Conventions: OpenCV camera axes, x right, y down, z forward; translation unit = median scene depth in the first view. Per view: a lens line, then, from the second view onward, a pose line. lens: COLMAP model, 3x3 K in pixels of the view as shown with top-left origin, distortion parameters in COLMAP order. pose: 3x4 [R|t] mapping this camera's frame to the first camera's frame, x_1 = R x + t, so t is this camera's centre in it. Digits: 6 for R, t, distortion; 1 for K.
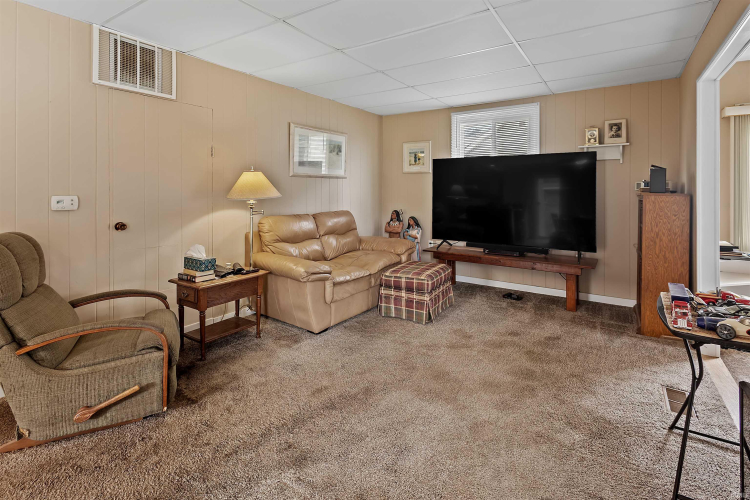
lens RADIAL K [[372.7, 0, 376.3], [0, 372.7, 189.7], [0, 0, 1]] dist [0.002352, 0.000096]
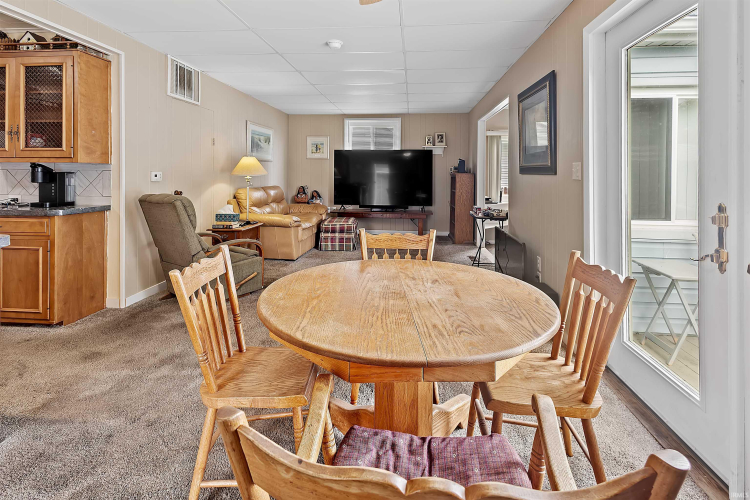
lens RADIAL K [[384.2, 0, 376.6], [0, 384.2, 175.0], [0, 0, 1]] dist [0.003470, 0.000747]
pose [[0.880607, 0.002780, 0.473839, -0.541535], [-0.004698, 0.999985, 0.002864, 0.014486], [-0.473824, -0.004748, 0.880607, -0.520132]]
